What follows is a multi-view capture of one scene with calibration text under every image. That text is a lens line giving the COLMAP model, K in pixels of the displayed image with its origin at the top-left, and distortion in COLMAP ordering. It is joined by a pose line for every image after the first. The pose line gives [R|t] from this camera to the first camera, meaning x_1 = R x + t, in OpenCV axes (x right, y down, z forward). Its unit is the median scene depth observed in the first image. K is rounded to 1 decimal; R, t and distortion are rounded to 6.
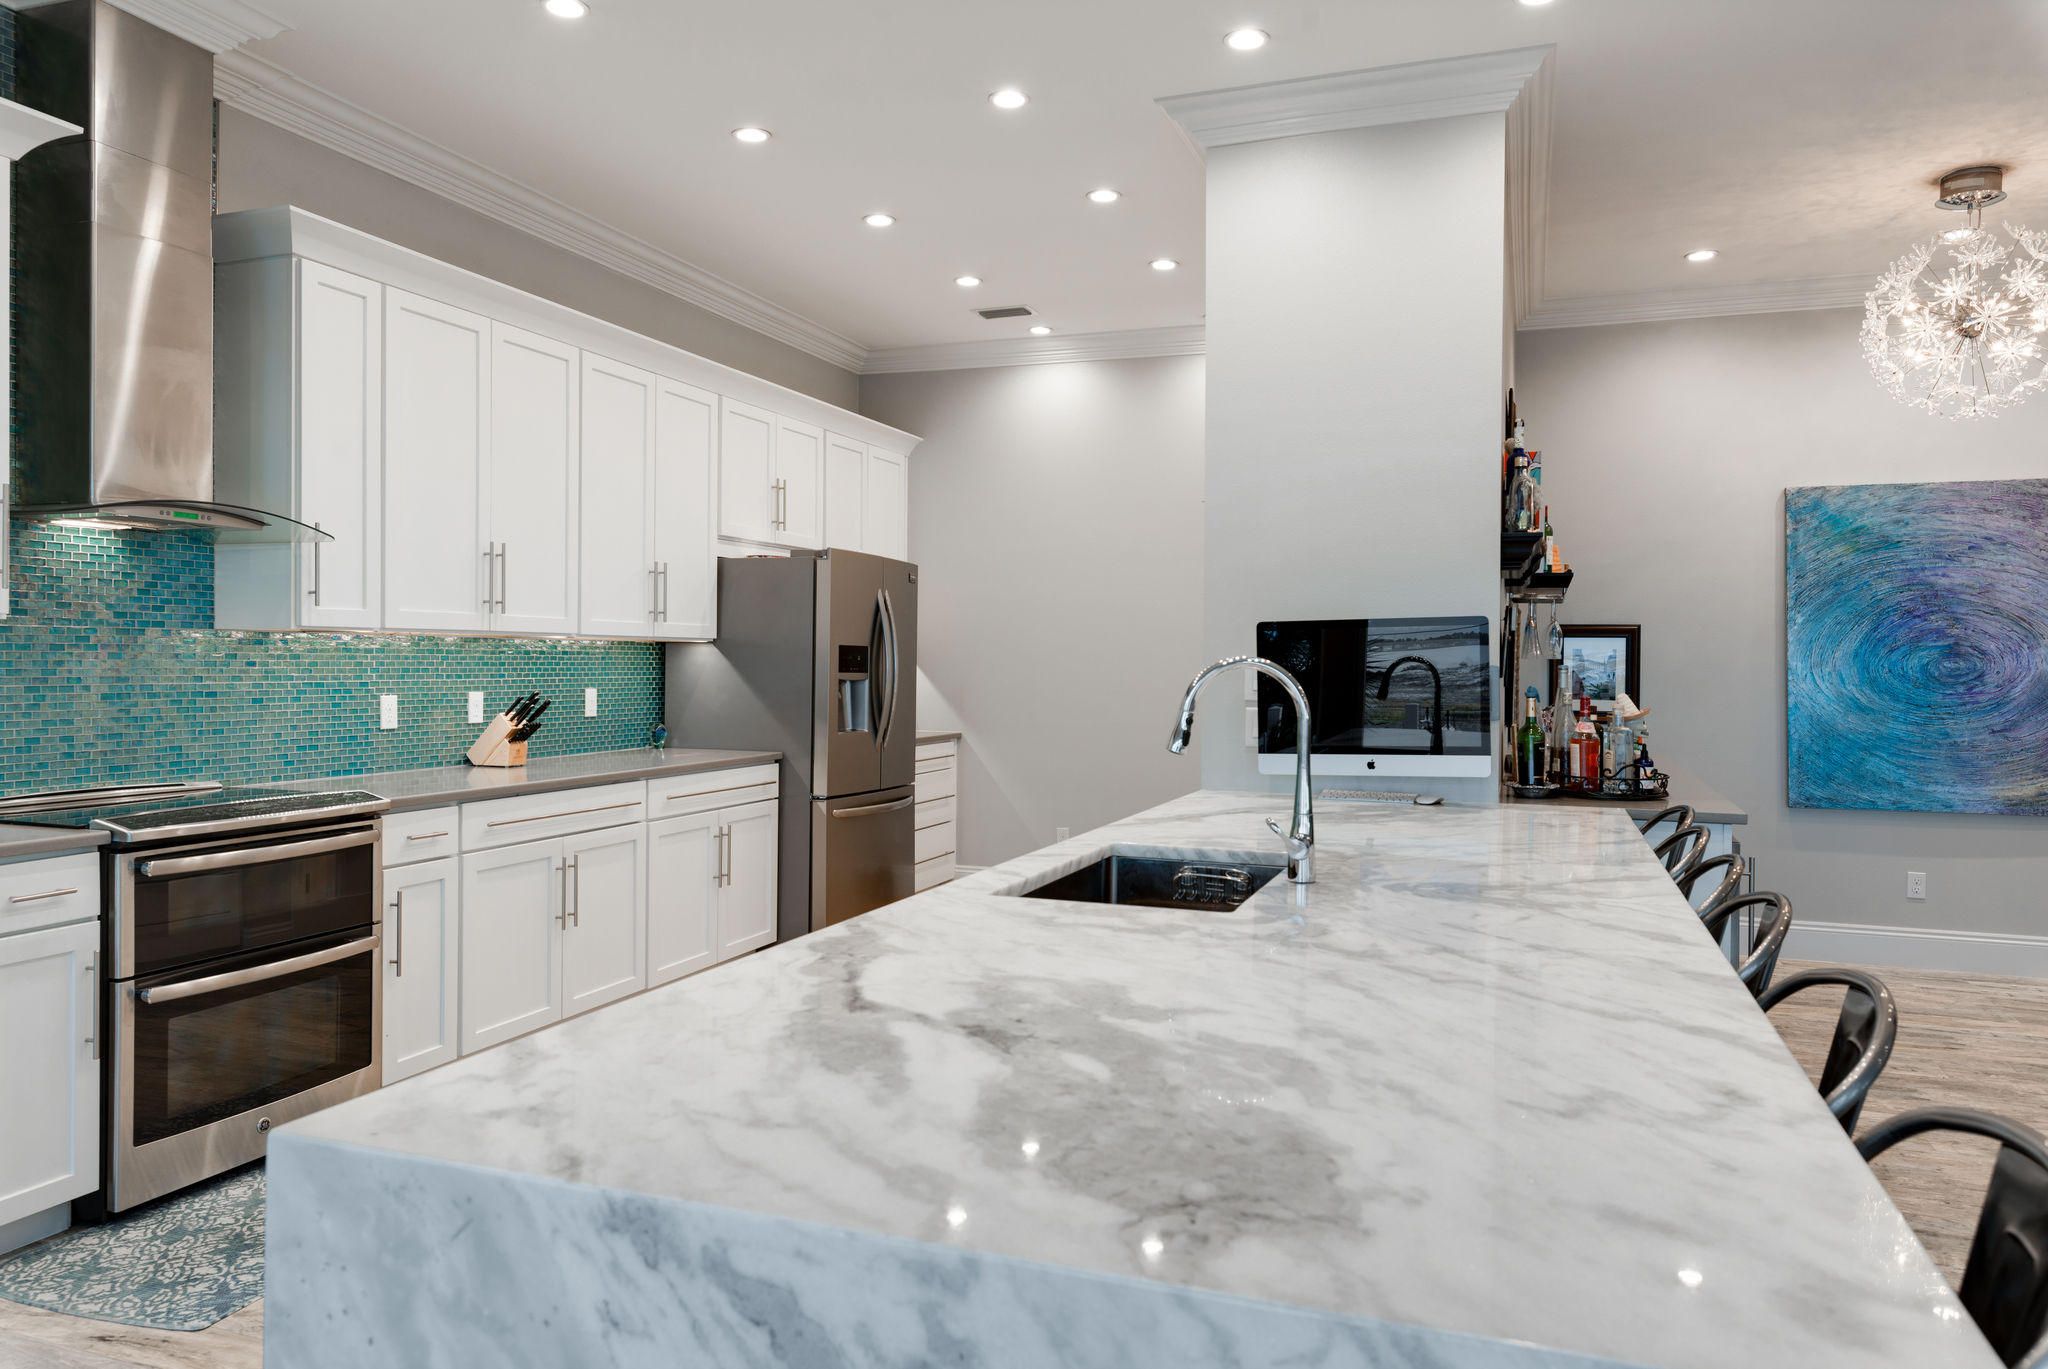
lens RADIAL K [[1392.2, 0, 1047.0], [0, 1392.2, 673.0], [0, 0, 1]] dist [0.002347, 0.002107]
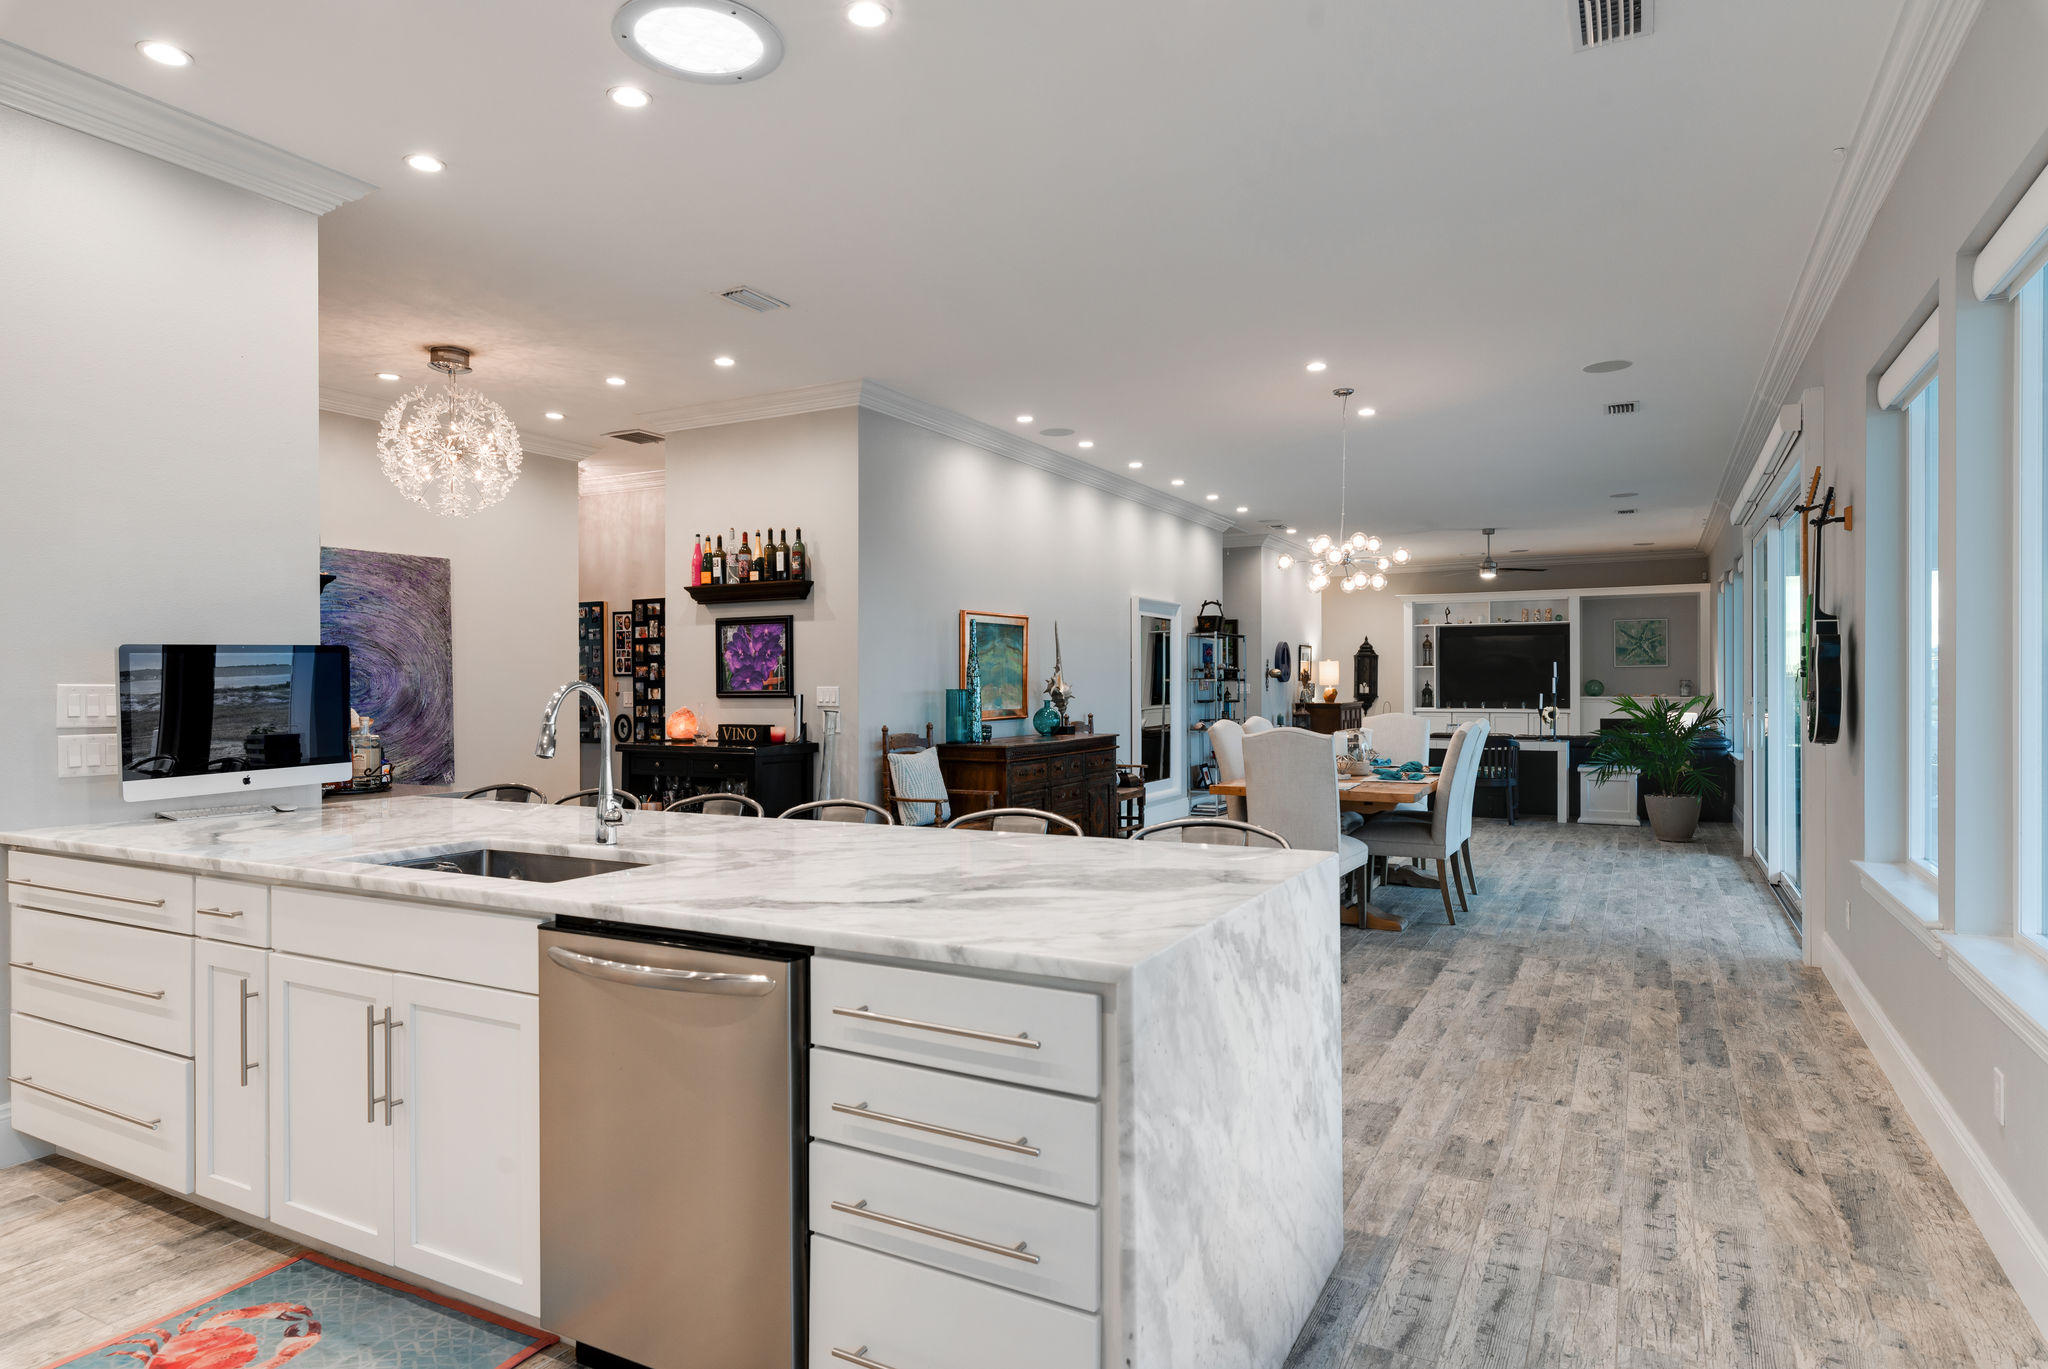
lens RADIAL K [[1162.8, 0, 1047.0], [0, 1162.8, 688.6], [0, 0, 1]] dist [0.003412, -0.000614]
pose [[0.117284, -0.012371, 0.993021, -0.518076], [0.012172, 0.999865, 0.011019, -0.006583], [-0.993024, 0.010794, 0.117418, 0.247267]]
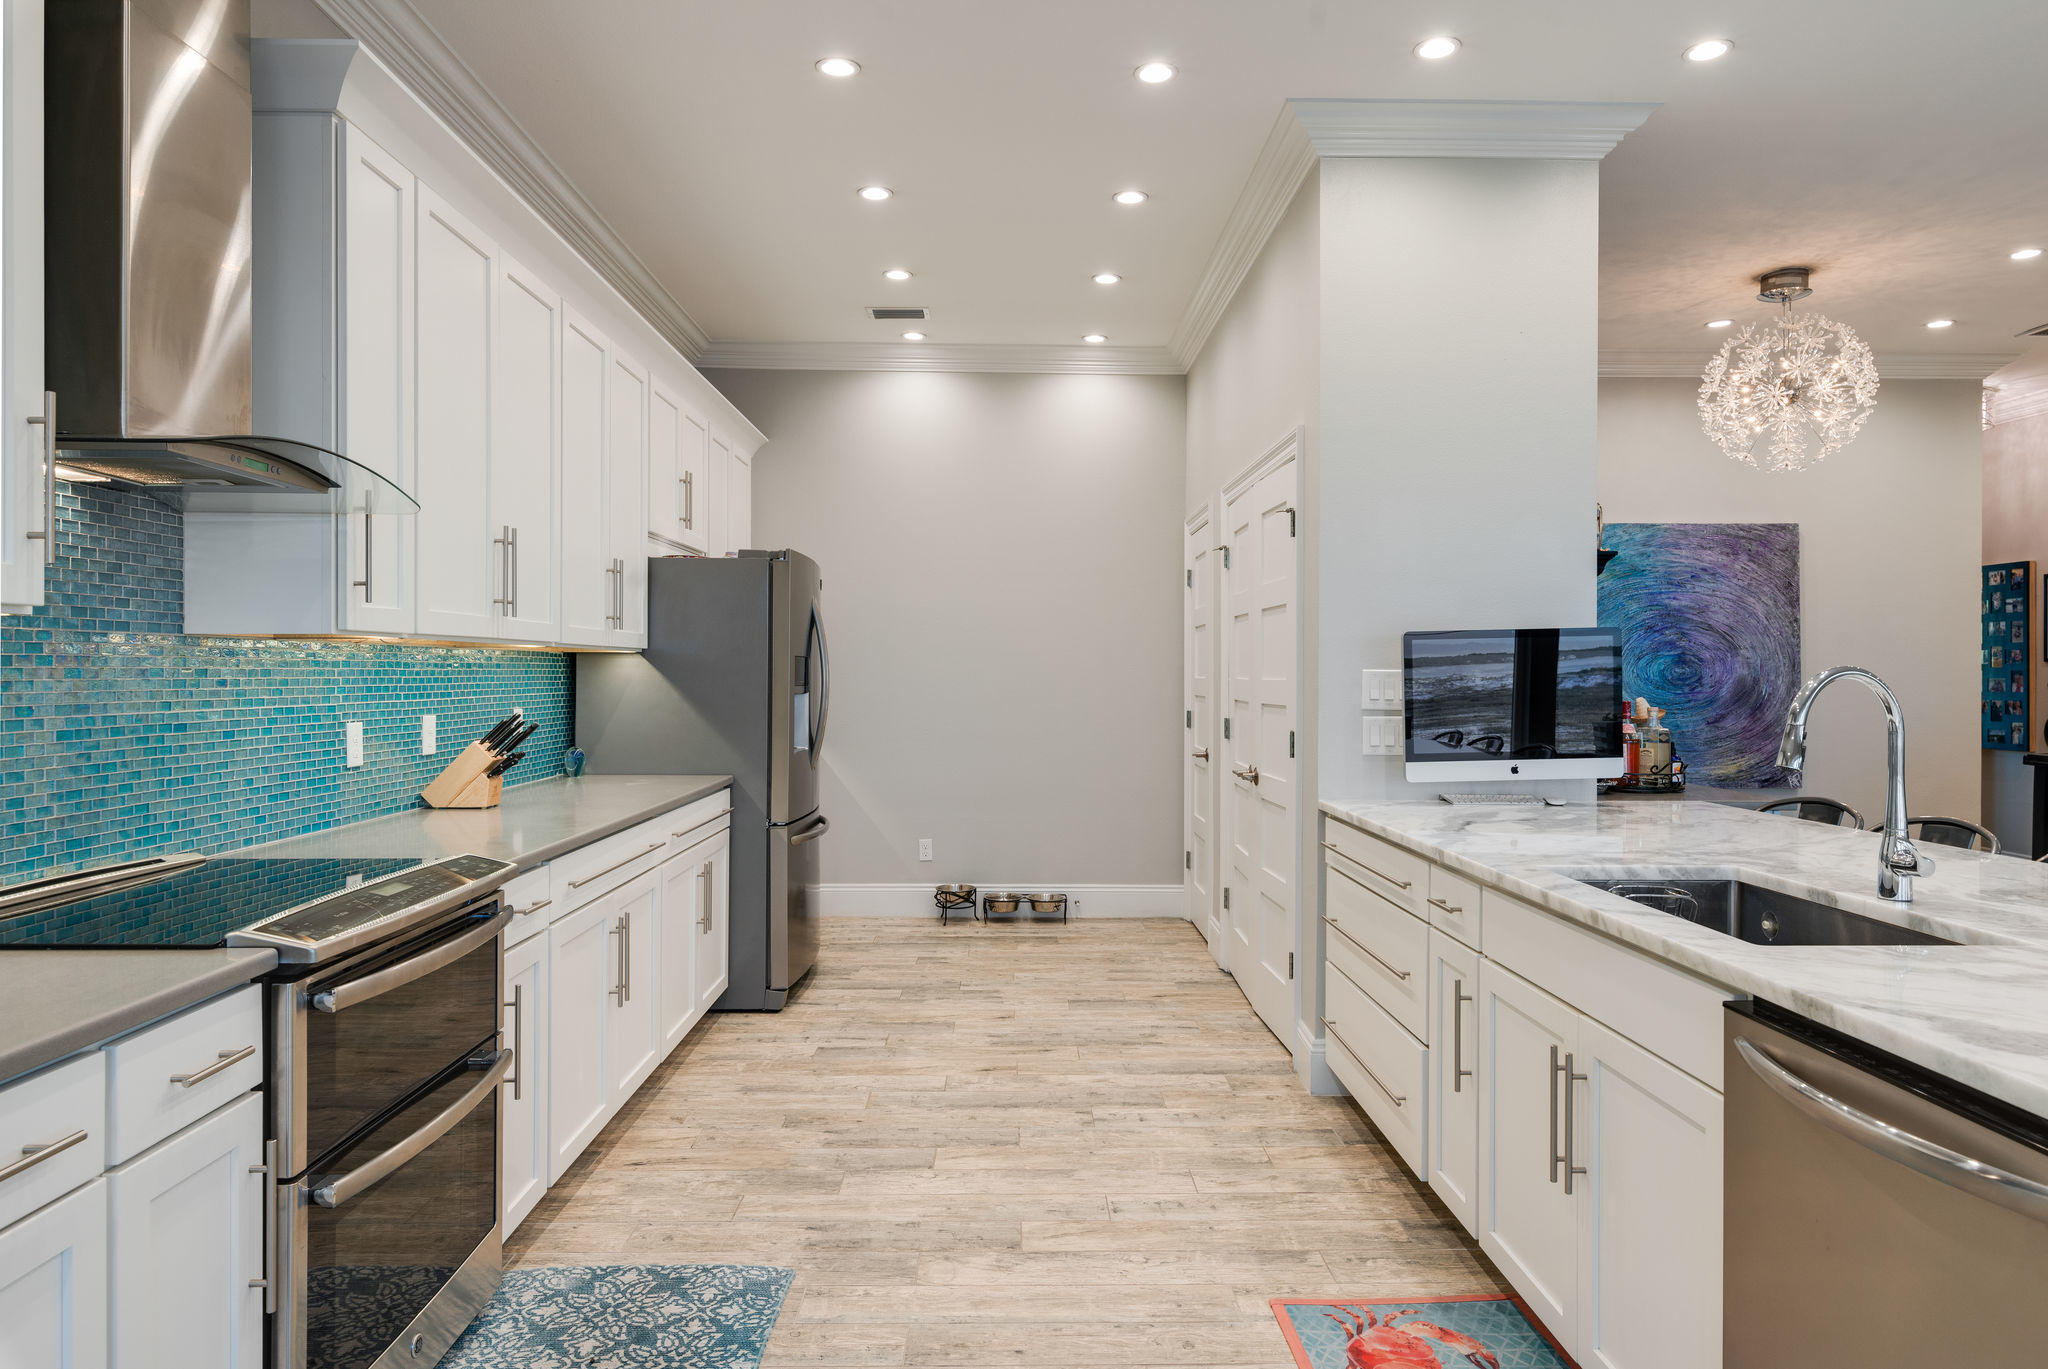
lens RADIAL K [[1234.4, 0, 1022.3], [0, 1234.4, 679.2], [0, 0, 1]] dist [-0.001717, -0.000726]
pose [[0.929623, -0.008662, 0.368410, -0.394953], [0.009072, 0.999959, 0.000620, -0.004888], [-0.368401, 0.002765, 0.929663, 0.246618]]
